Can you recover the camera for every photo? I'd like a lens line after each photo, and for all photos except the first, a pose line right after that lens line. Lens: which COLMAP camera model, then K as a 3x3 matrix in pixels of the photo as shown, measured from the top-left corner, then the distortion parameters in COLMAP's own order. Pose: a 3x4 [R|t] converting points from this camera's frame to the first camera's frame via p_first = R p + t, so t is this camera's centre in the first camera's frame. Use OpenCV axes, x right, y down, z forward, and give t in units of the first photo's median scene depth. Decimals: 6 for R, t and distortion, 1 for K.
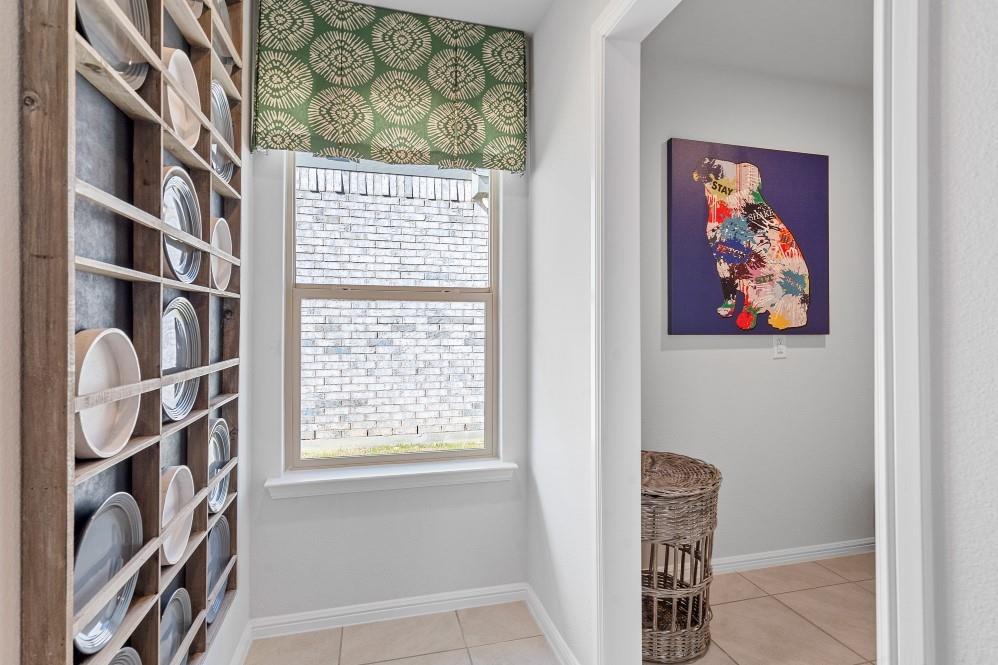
lens RADIAL K [[502.9, 0, 502.9], [0, 502.9, 325.3], [0, 0, 1]] dist [0.002968, 0.000449]
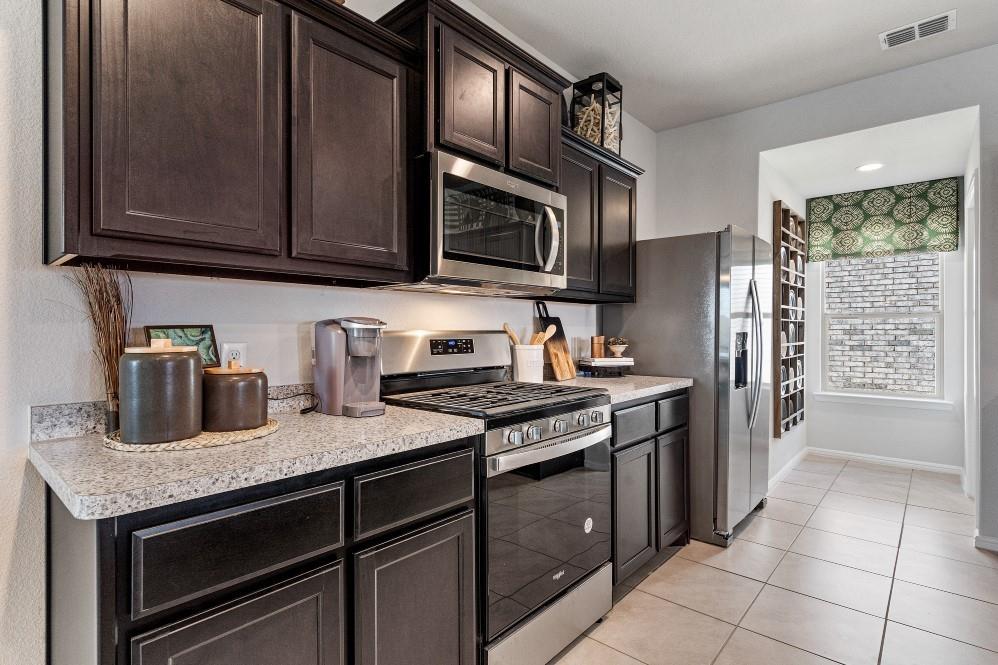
lens RADIAL K [[496.2, 0, 503.0], [0, 496.2, 331.3], [0, 0, 1]] dist [0.003611, 0.000840]
pose [[0.559949, -0.004742, -0.828514, 0.219390], [0.004876, 0.999985, -0.002428, 0.000526], [0.828513, -0.002680, 0.559964, -0.510344]]
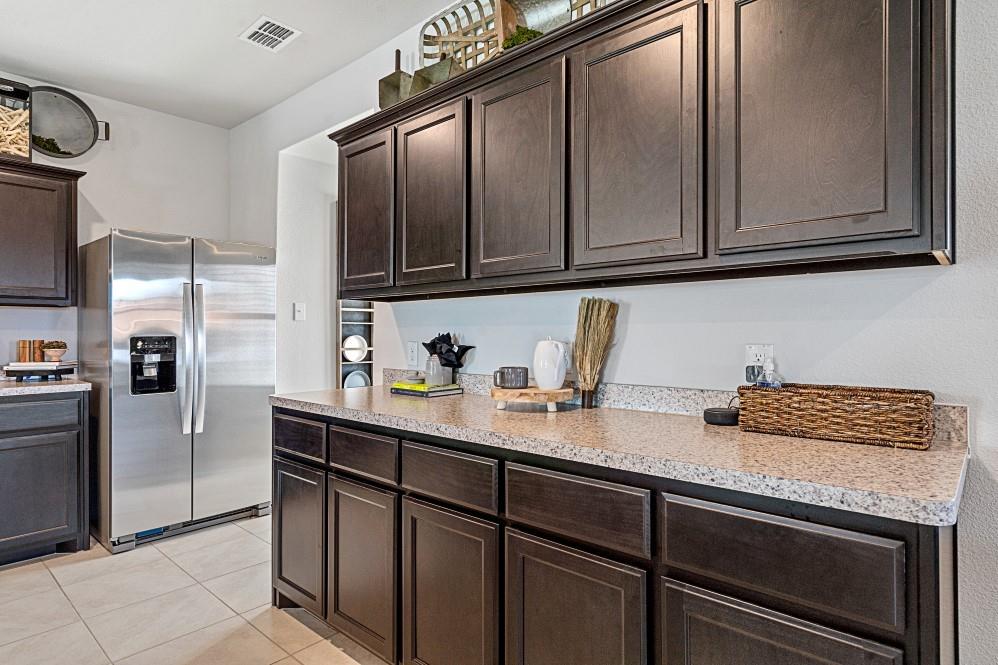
lens RADIAL K [[545.3, 0, 499.0], [0, 545.3, 332.5], [0, 0, 1]] dist [0.009572, -0.000914]
pose [[0.546108, -0.004540, -0.837703, 0.546269], [0.002272, 0.999990, -0.003939, 0.000687], [0.837712, 0.000248, 0.546112, -0.089287]]
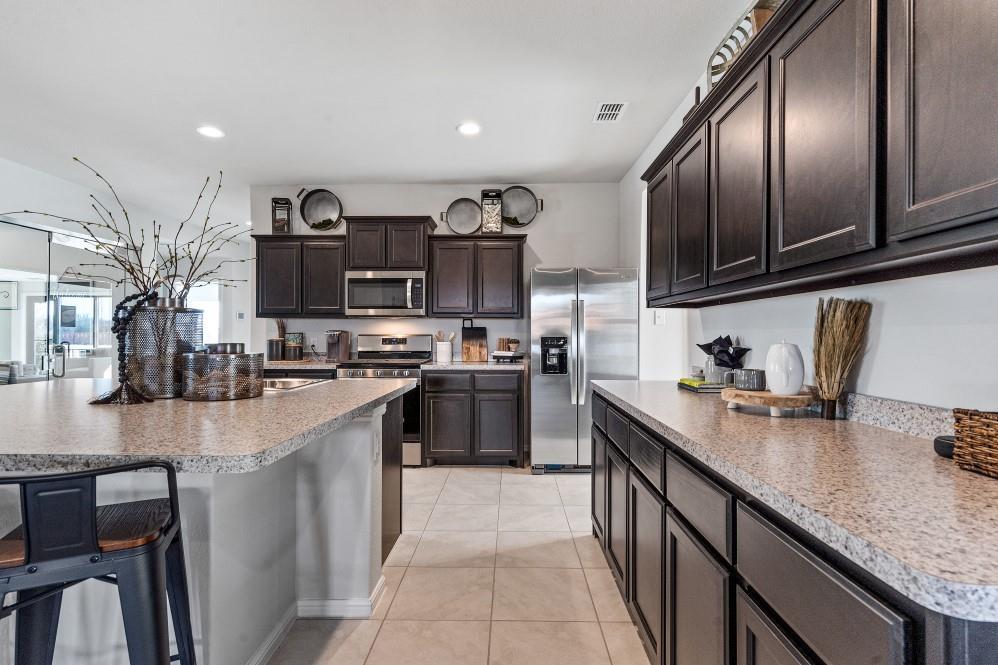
lens RADIAL K [[468.4, 0, 503.0], [0, 468.4, 331.9], [0, 0, 1]] dist [0.000607, 0.000457]
pose [[-0.273218, -0.006628, -0.961929, 0.593622], [-0.002230, 0.999978, -0.006257, -0.000683], [0.961949, 0.000436, -0.273227, 0.025481]]
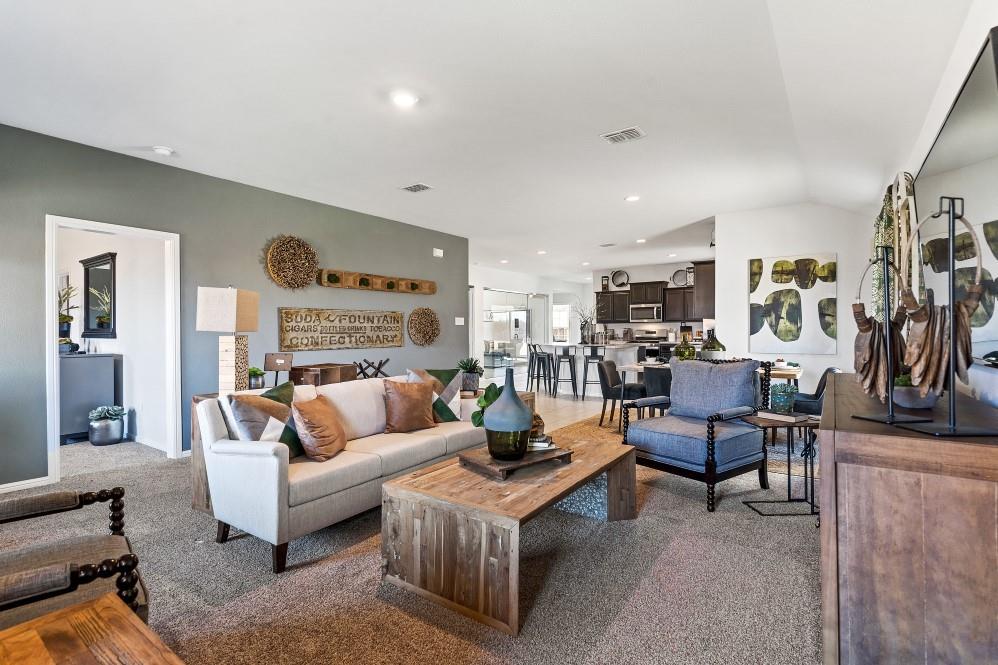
lens RADIAL K [[468.4, 0, 503.0], [0, 468.4, 331.9], [0, 0, 1]] dist [0.000607, 0.000457]
pose [[-0.770310, 0.004700, -0.637652, 1.492091], [0.006144, 0.999981, -0.000051, 0.004228], [0.637640, -0.003957, -0.770325, 0.670304]]
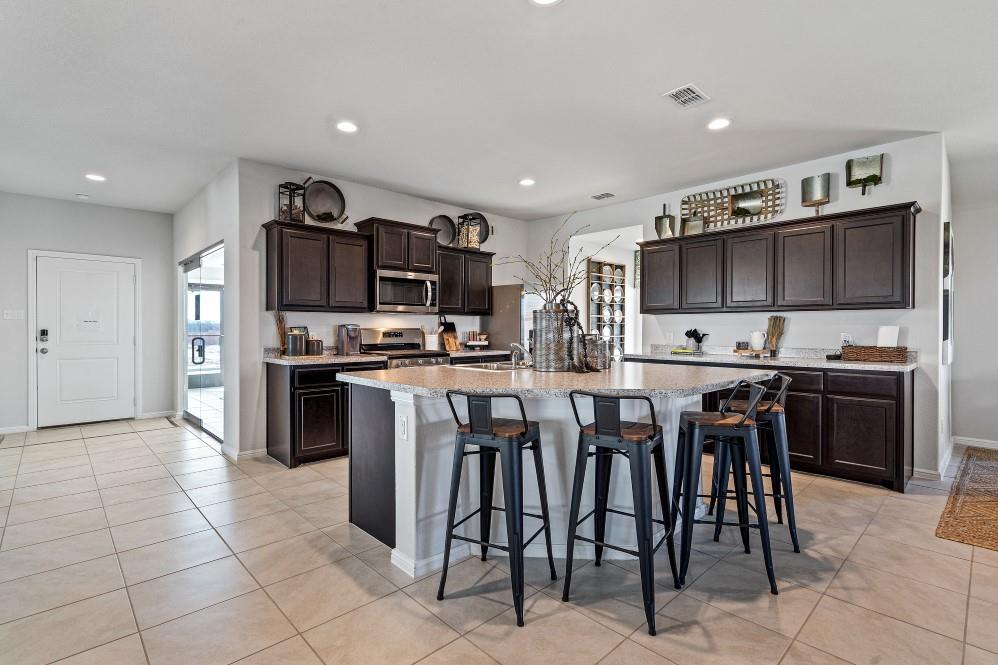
lens RADIAL K [[465.7, 0, 501.2], [0, 465.7, 333.3], [0, 0, 1]] dist [-0.000289, 0.000170]
pose [[0.480877, 0.007241, -0.876758, 0.733604], [-0.000125, 0.999966, 0.008190, 0.000867], [0.876788, -0.003829, 0.480862, -0.576543]]
